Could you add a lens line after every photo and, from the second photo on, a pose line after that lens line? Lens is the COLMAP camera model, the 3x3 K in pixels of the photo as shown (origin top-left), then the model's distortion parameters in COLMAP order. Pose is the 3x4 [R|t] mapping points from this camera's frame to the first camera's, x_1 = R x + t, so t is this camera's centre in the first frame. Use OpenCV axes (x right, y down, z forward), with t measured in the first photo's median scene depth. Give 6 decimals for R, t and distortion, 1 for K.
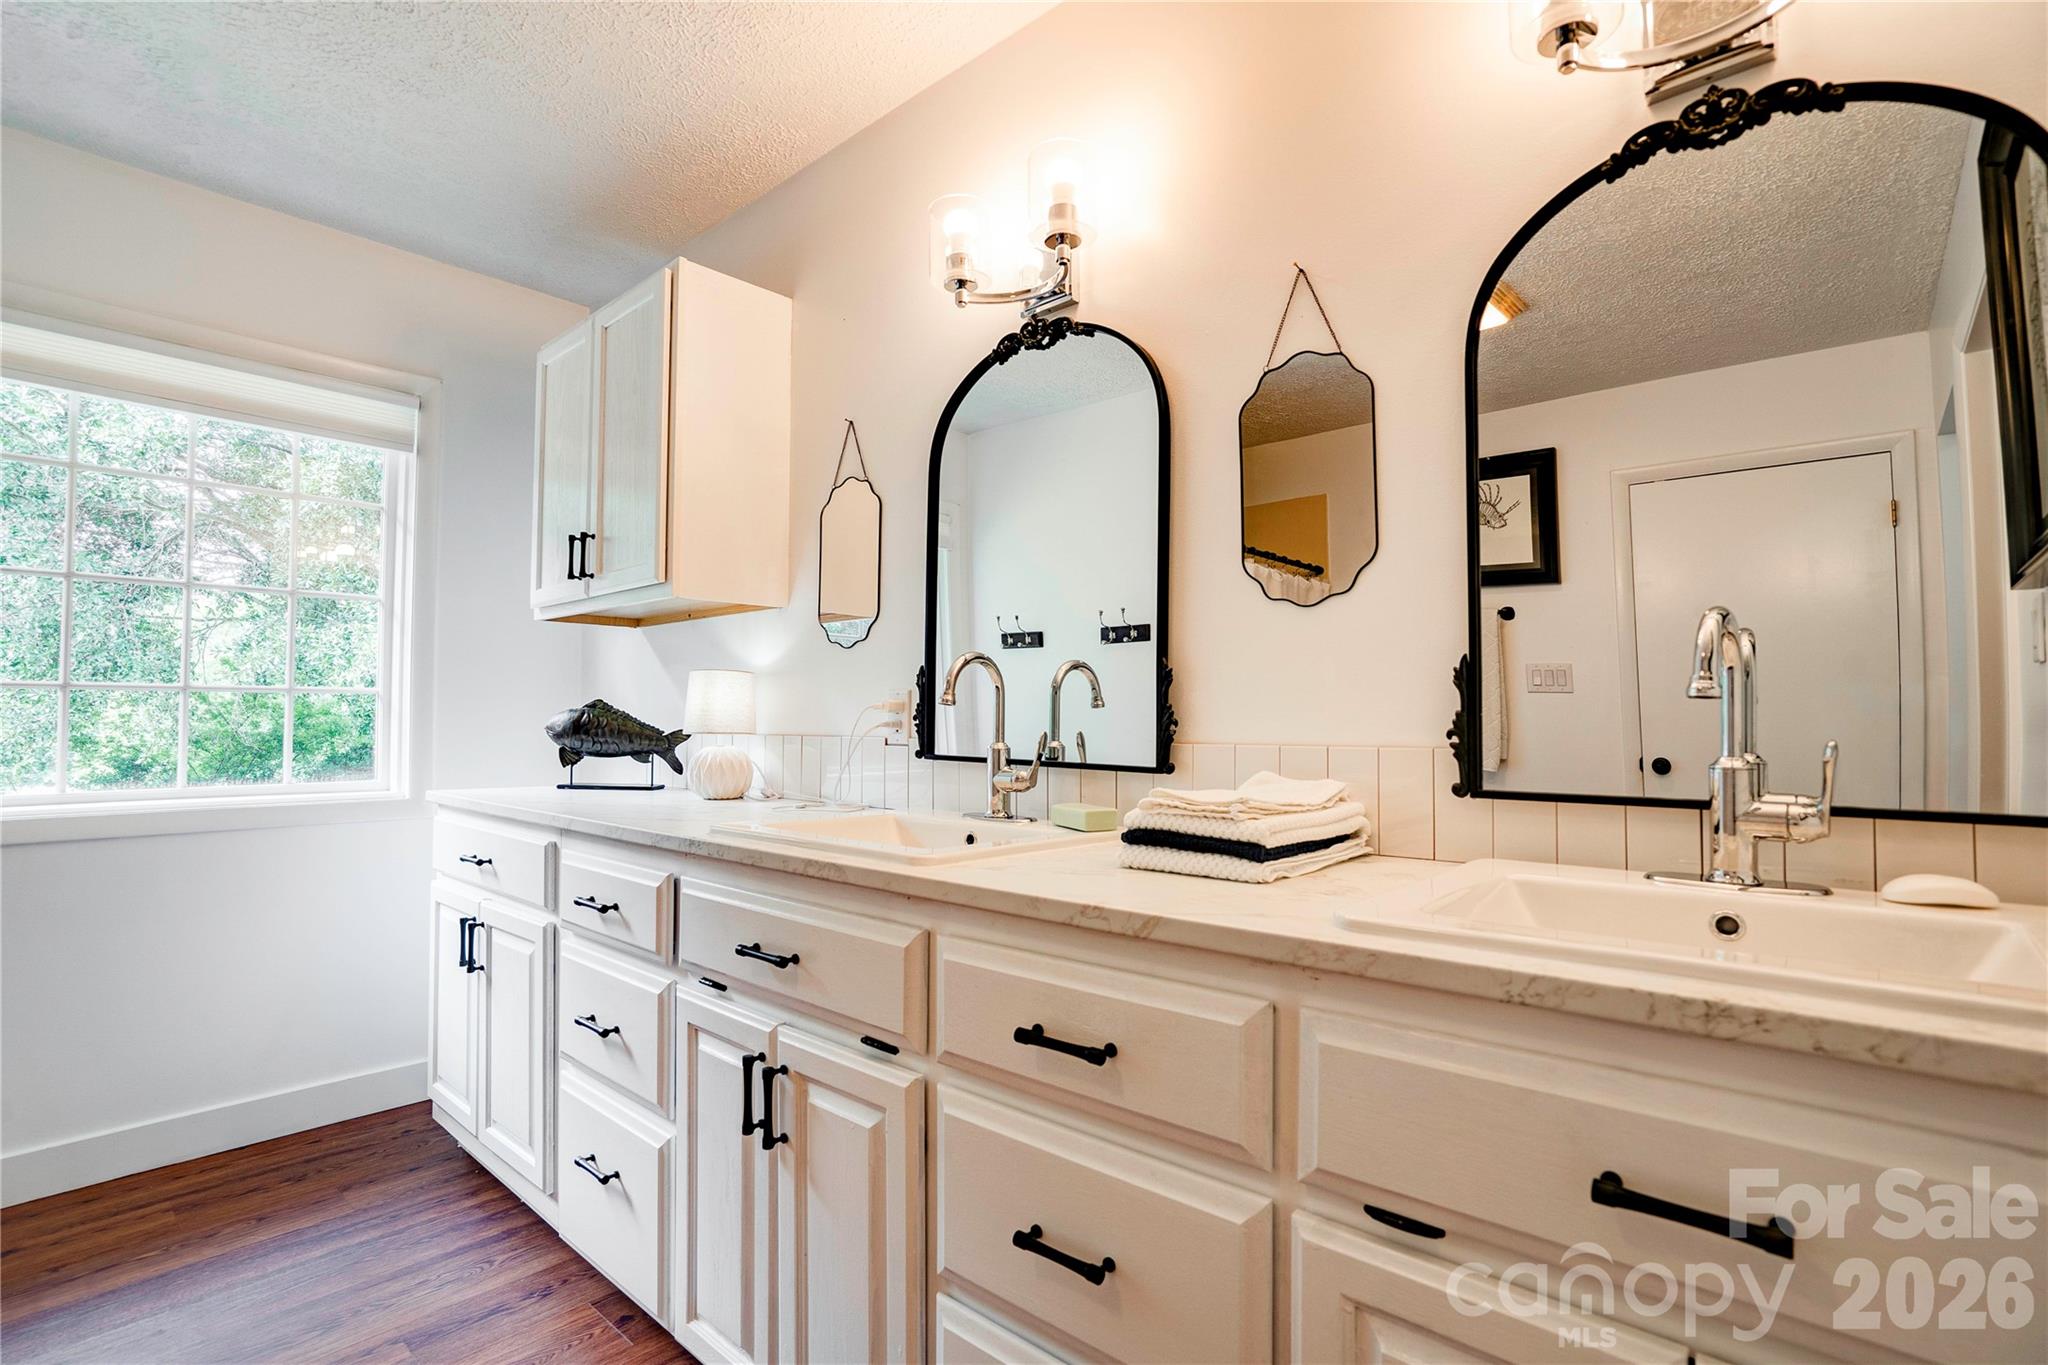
lens RADIAL K [[958.1, 0, 1011.6], [0, 958.1, 694.9], [0, 0, 1]] dist [-0.052430, 0.018964]
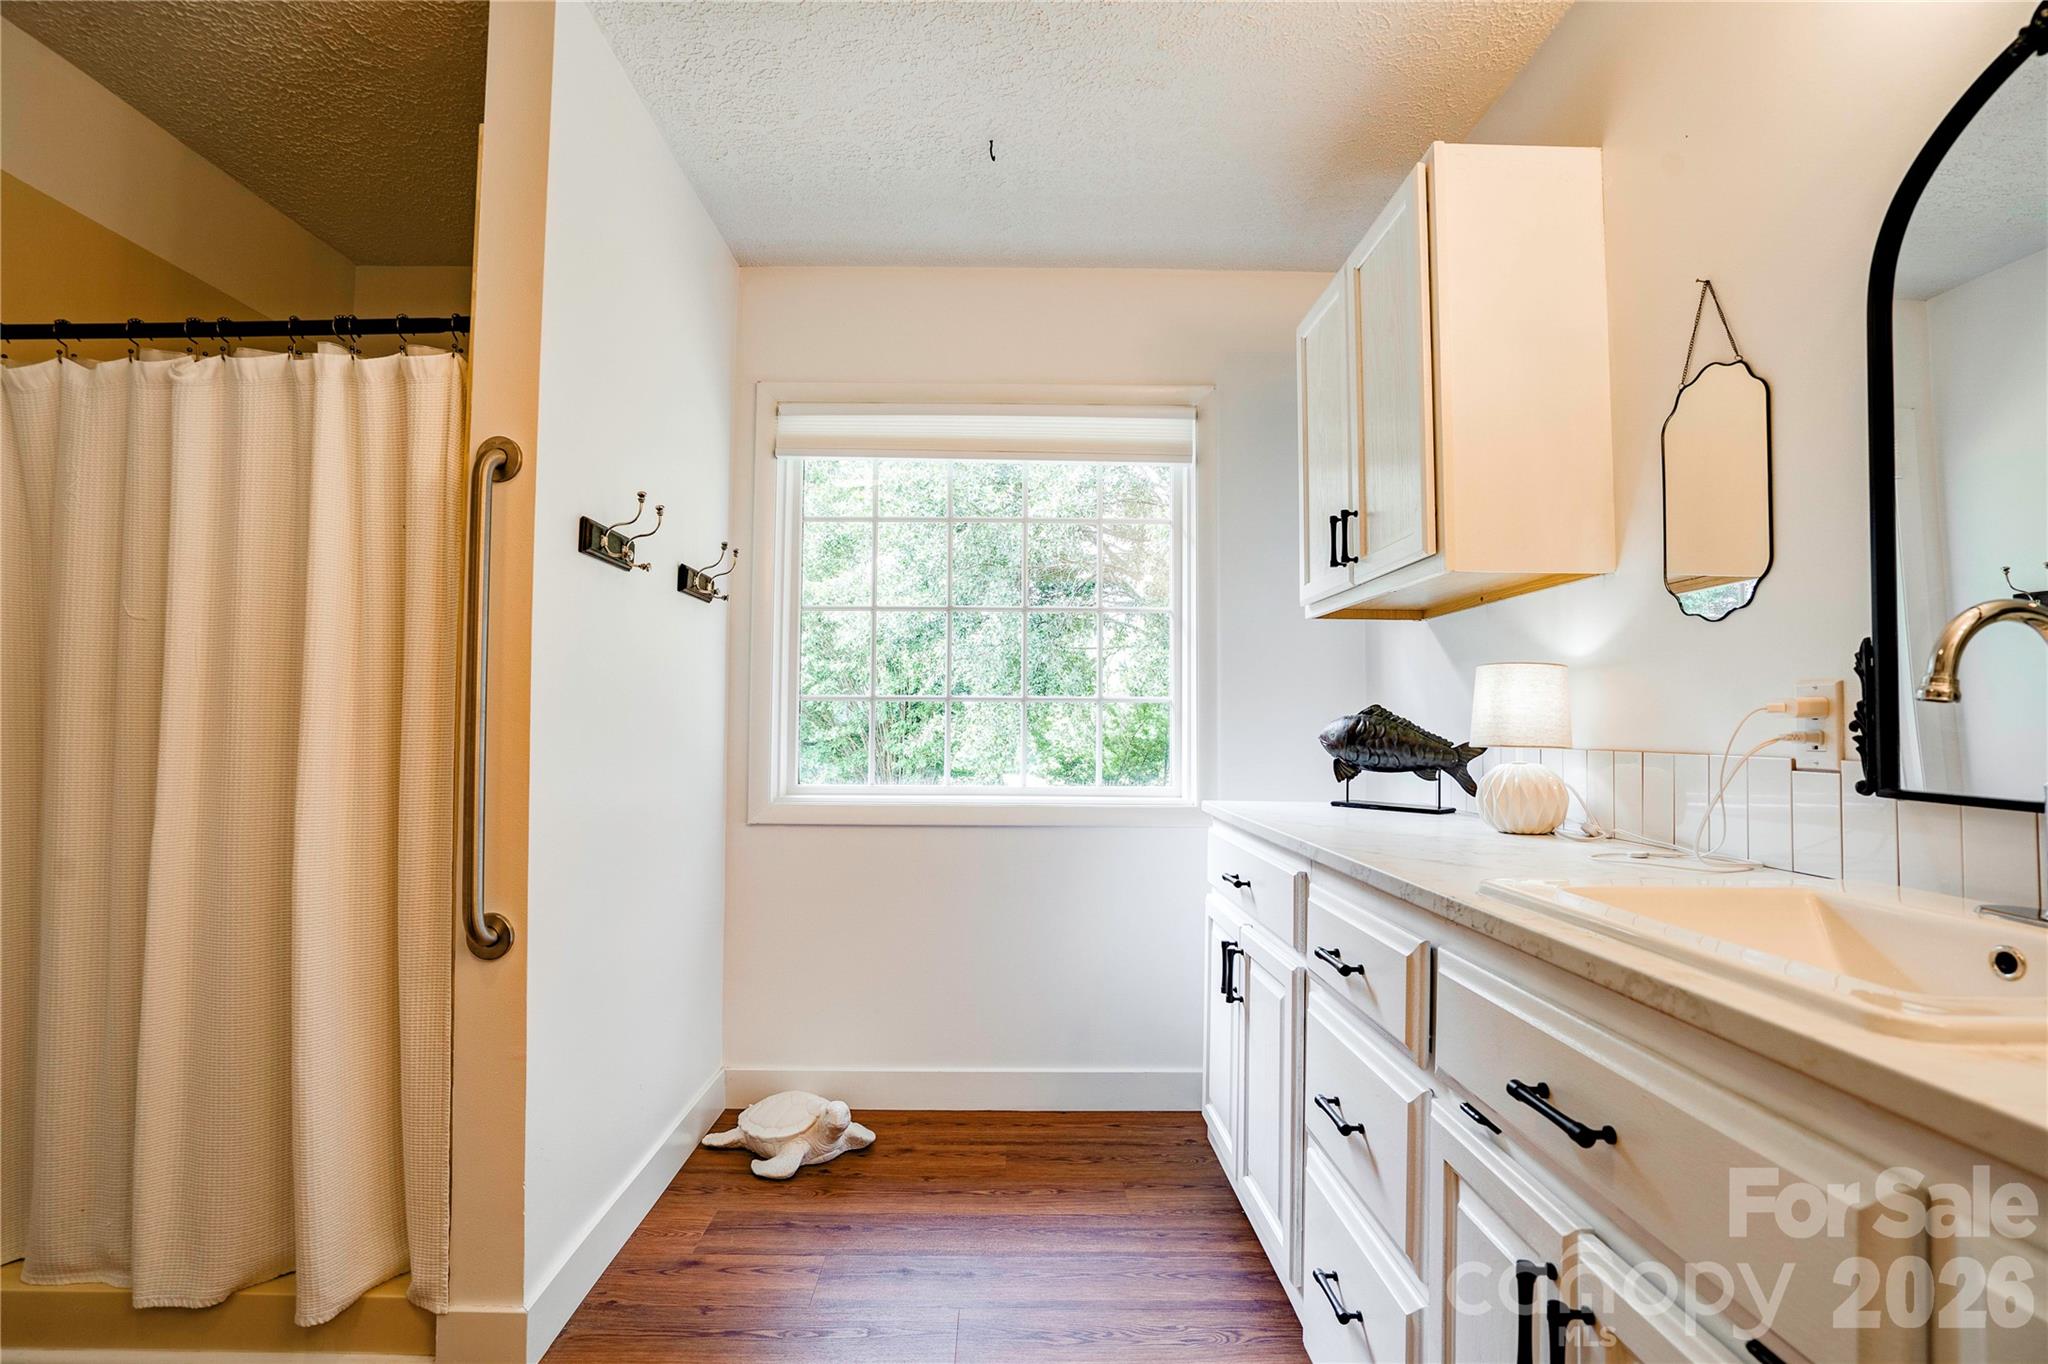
lens RADIAL K [[958.1, 0, 1009.6], [0, 958.1, 690.1], [0, 0, 1]] dist [-0.052430, 0.018964]
pose [[0.678036, -0.024101, -0.734633, -0.027201], [0.013623, 0.999703, -0.020224, 0.004956], [0.734902, 0.003705, 0.678163, 0.190632]]
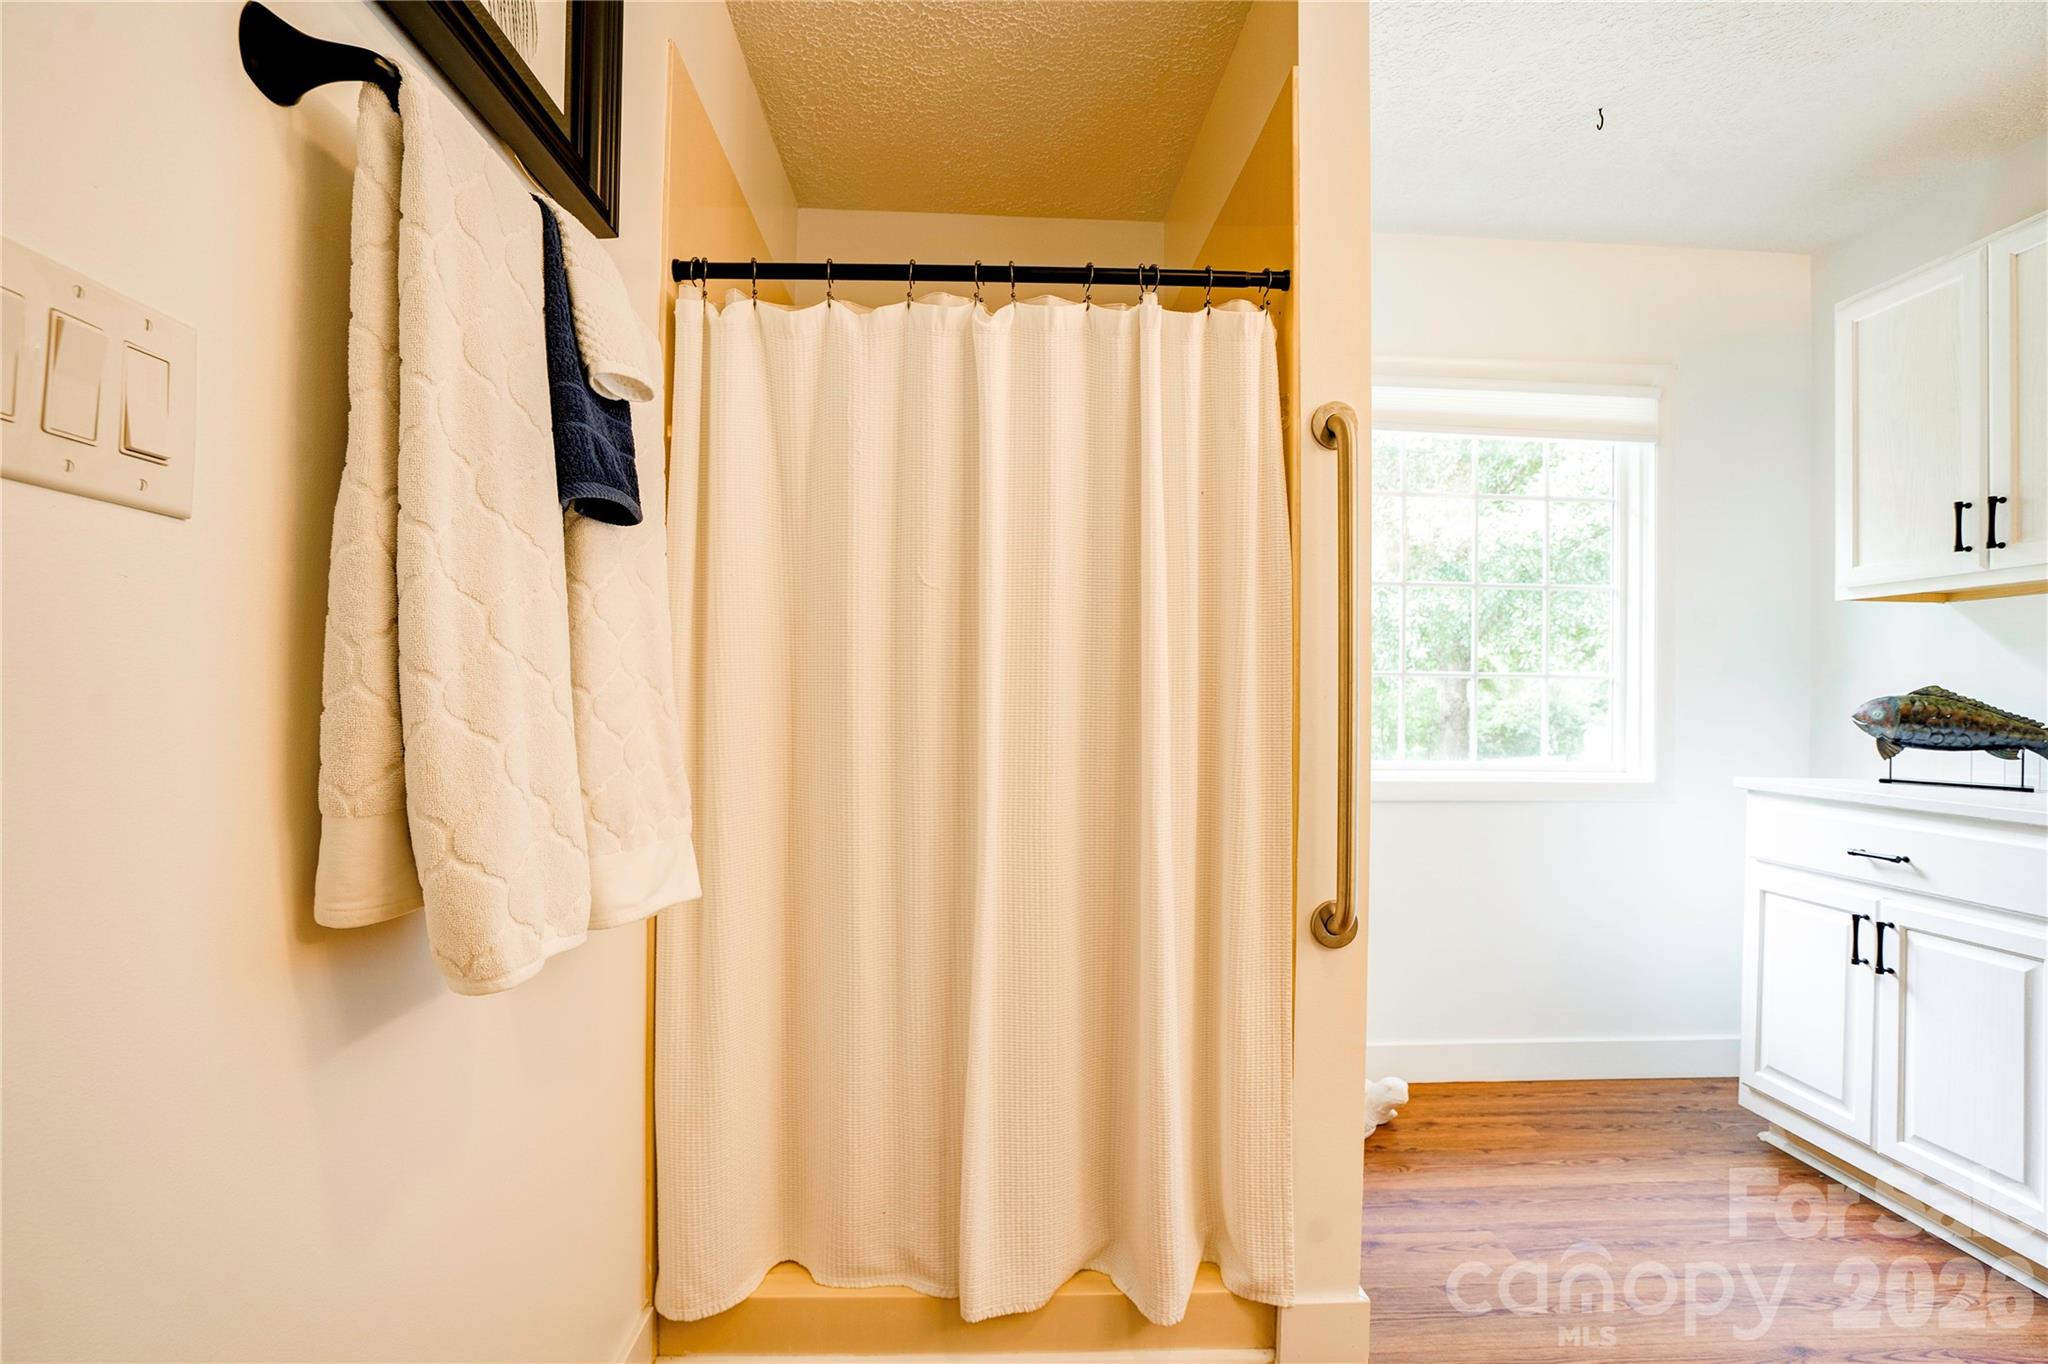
lens RADIAL K [[958.1, 0, 1027.3], [0, 958.1, 686.4], [0, 0, 1]] dist [-0.052430, 0.018964]
pose [[0.701631, 0.003983, -0.712530, -0.473707], [0.005867, 0.999918, 0.011368, -0.010473], [0.712517, -0.012157, 0.701550, -0.247729]]
